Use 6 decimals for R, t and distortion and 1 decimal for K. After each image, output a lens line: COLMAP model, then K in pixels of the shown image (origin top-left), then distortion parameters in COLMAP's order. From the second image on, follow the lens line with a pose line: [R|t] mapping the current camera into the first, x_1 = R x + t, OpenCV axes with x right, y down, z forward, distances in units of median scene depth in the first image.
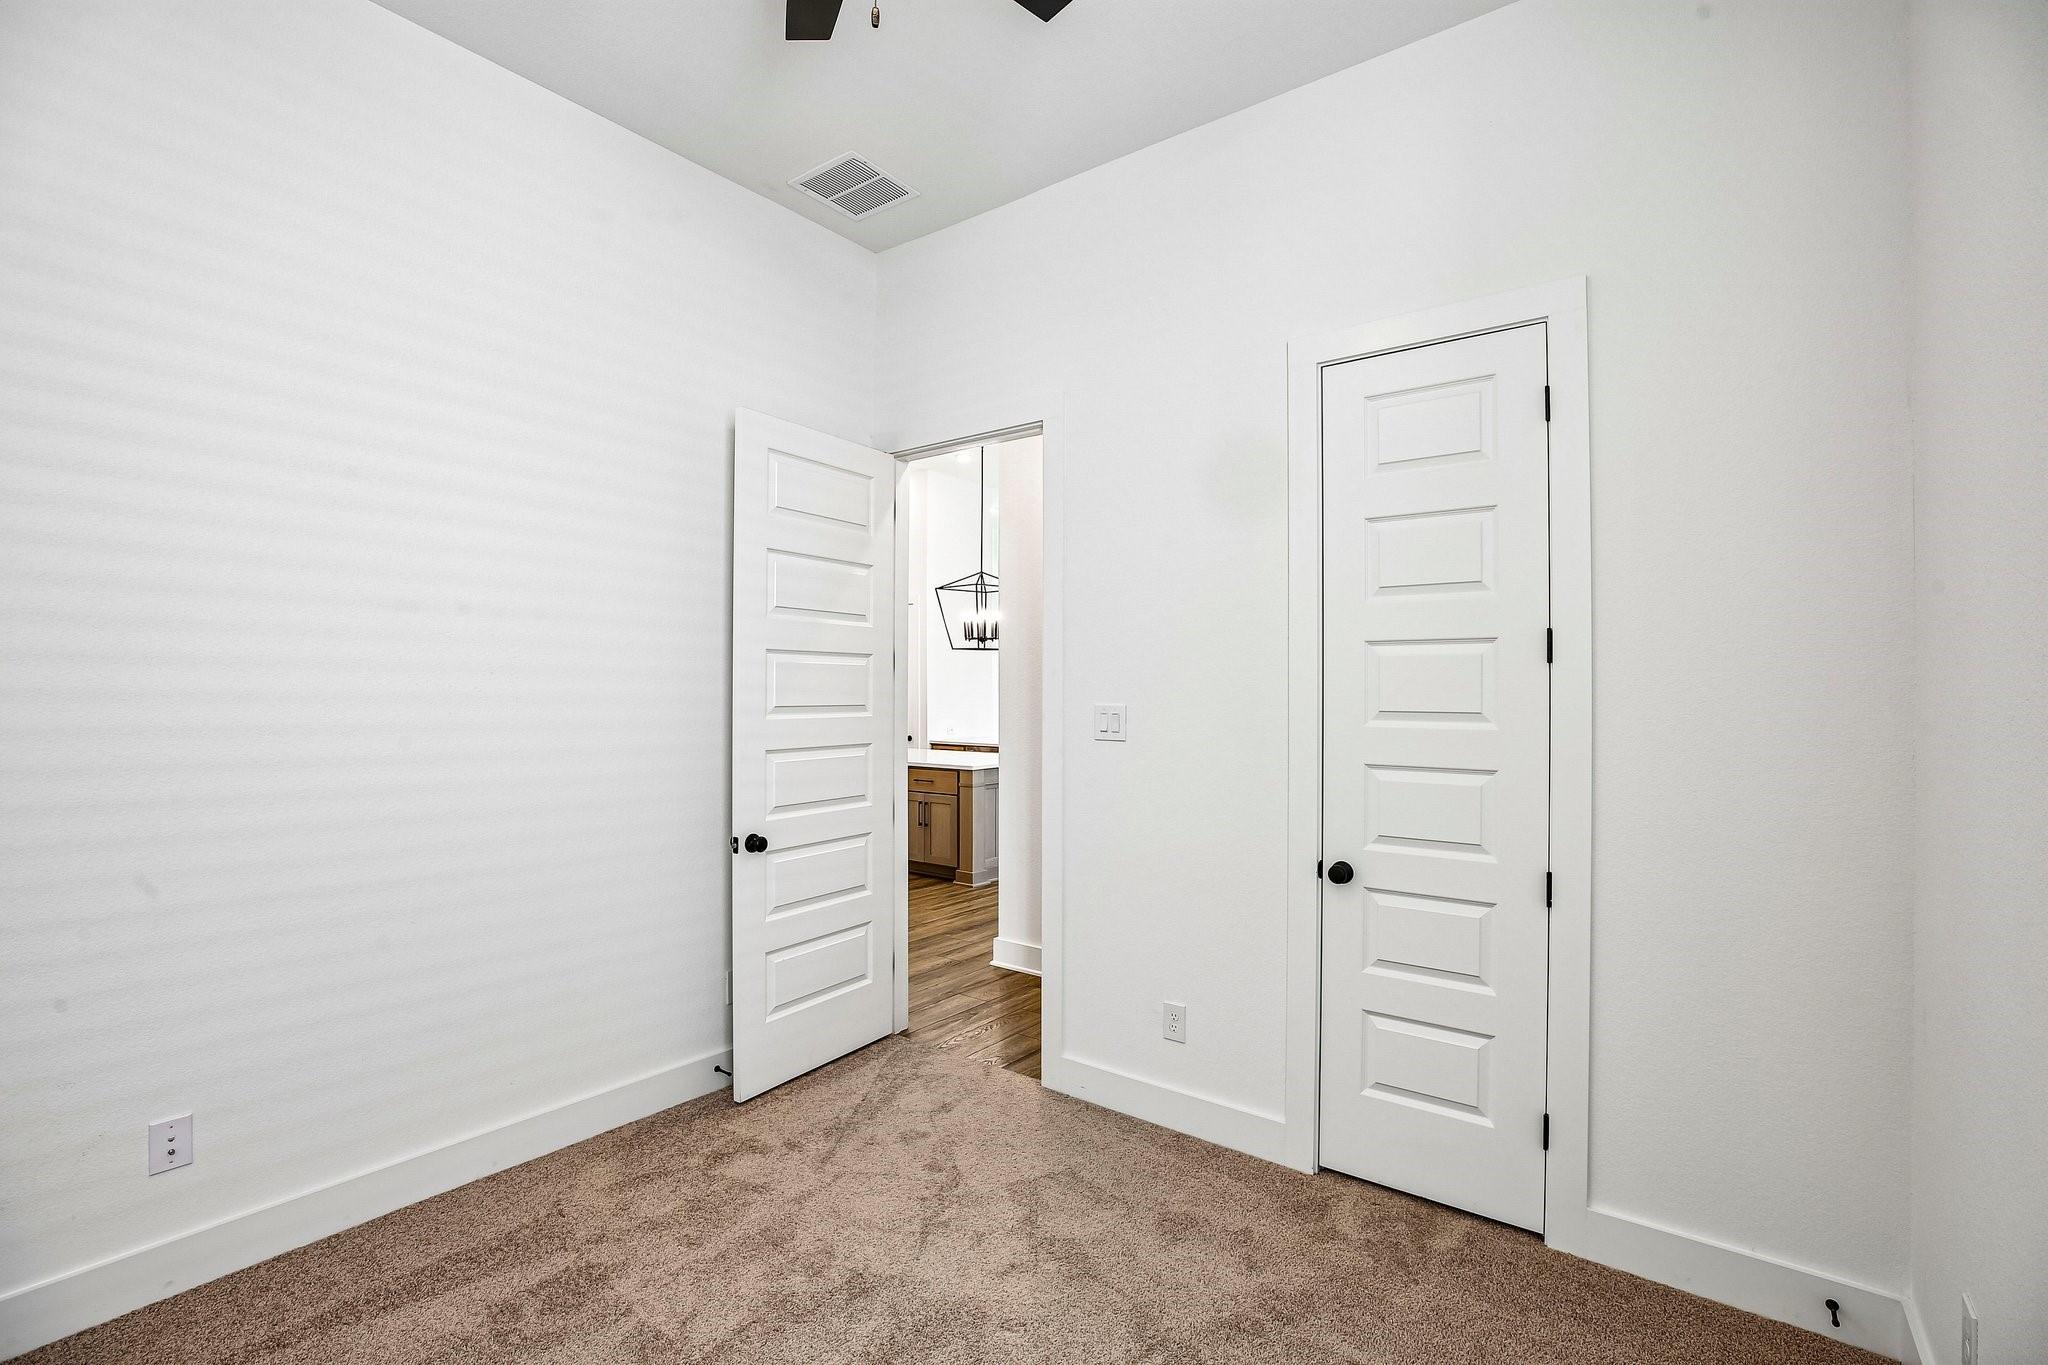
lens RADIAL K [[934.4, 0, 1000.2], [0, 934.4, 687.1], [0, 0, 1]] dist [-0.045505, 0.016545]
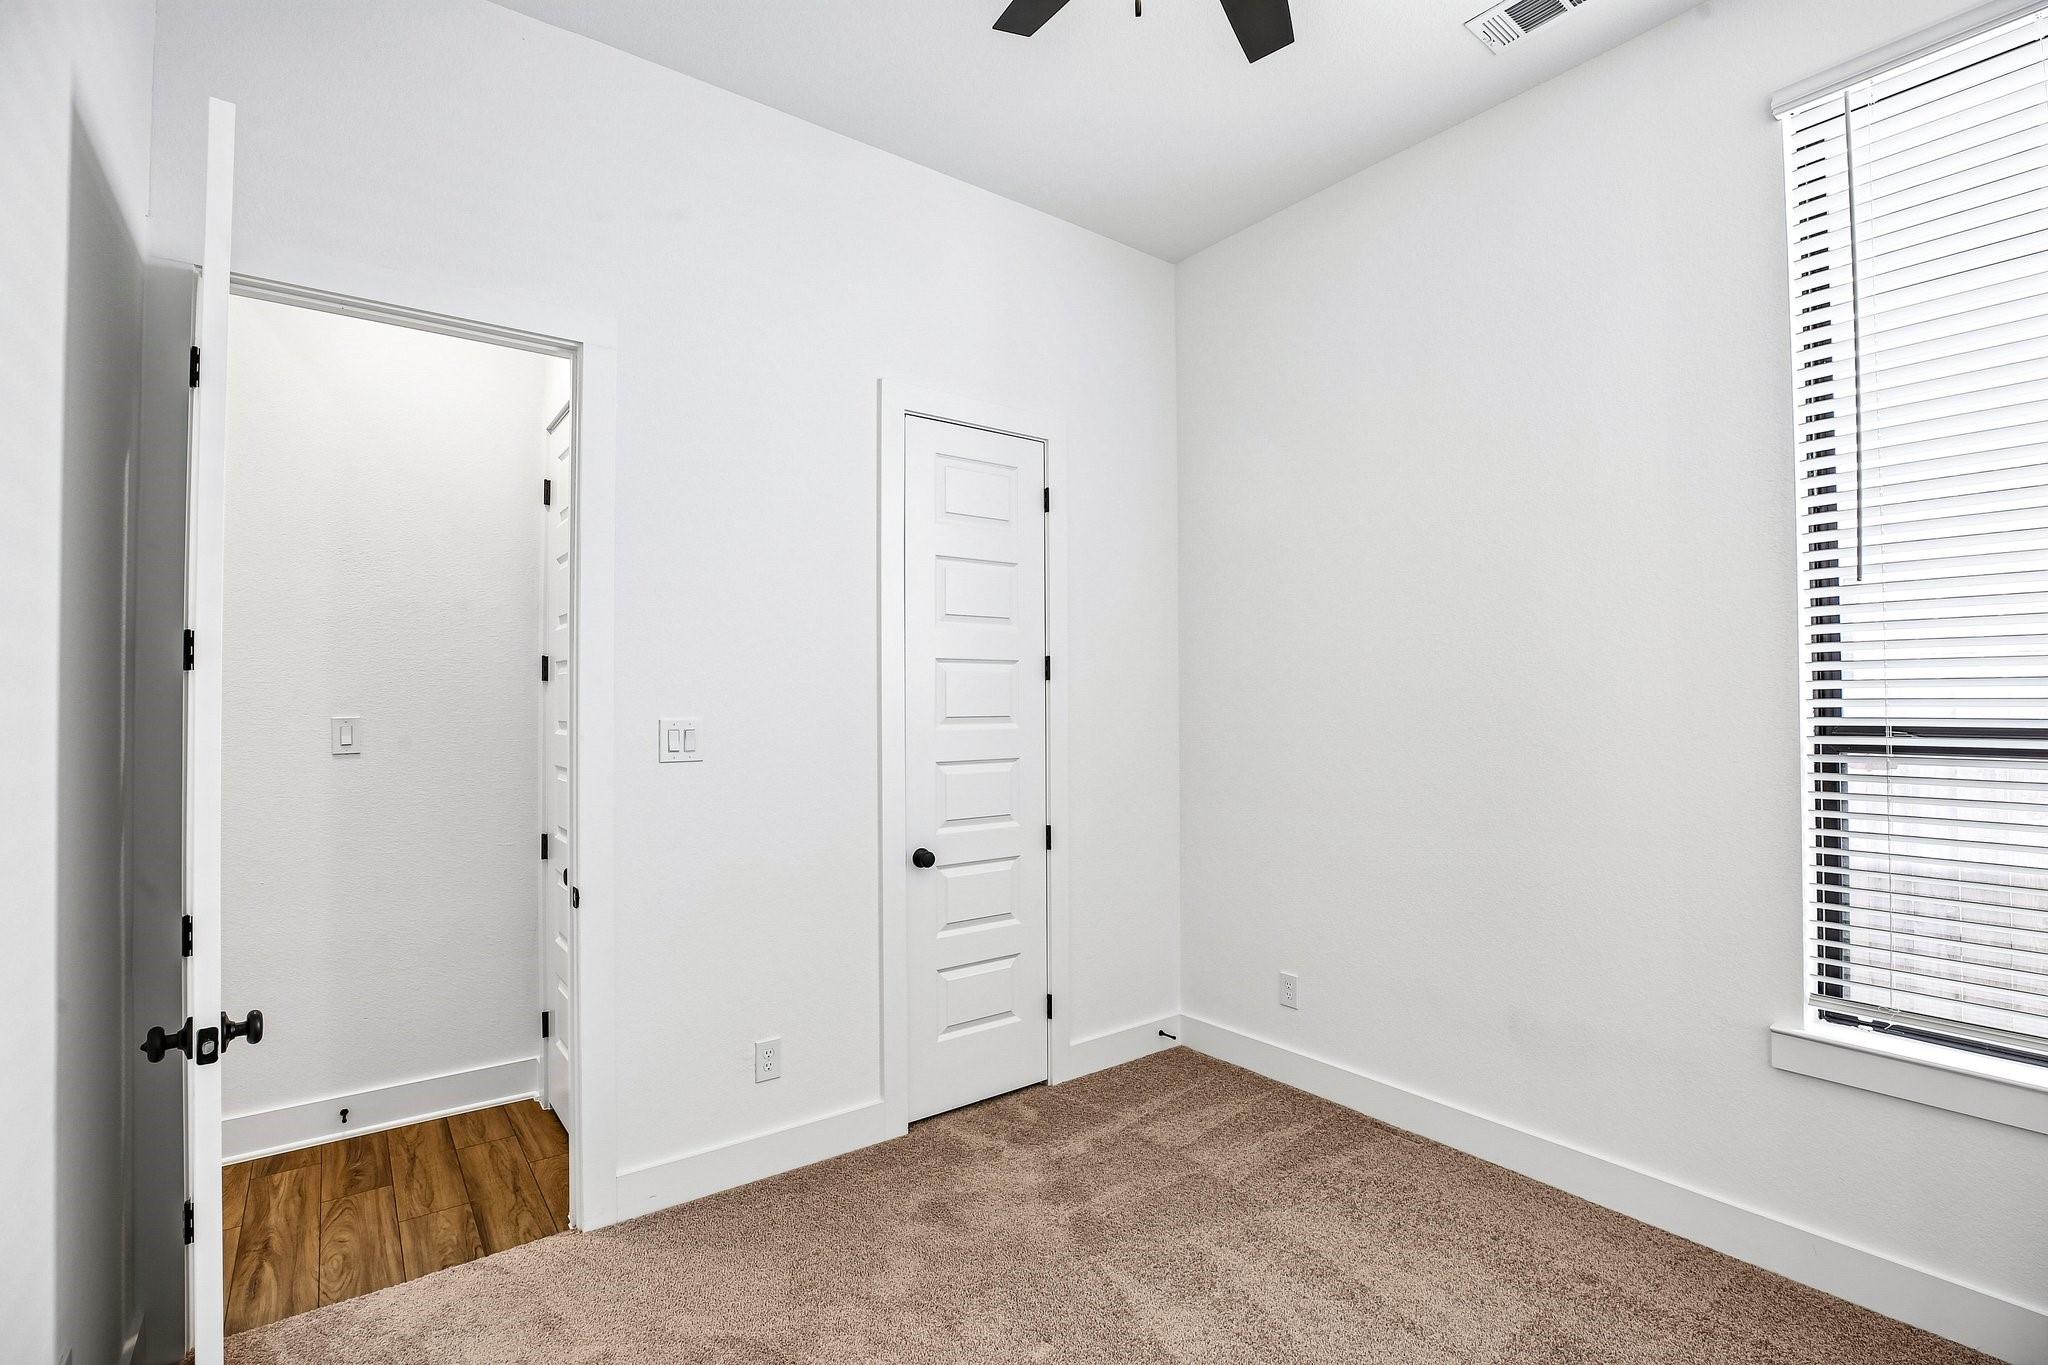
lens RADIAL K [[934.4, 0, 1000.2], [0, 934.4, 687.1], [0, 0, 1]] dist [-0.045505, 0.016545]
pose [[0.262573, 0.012742, 0.964828, -0.757391], [0.007305, 0.999858, -0.015192, 0.005832], [-0.964884, 0.011037, 0.262443, 0.619617]]
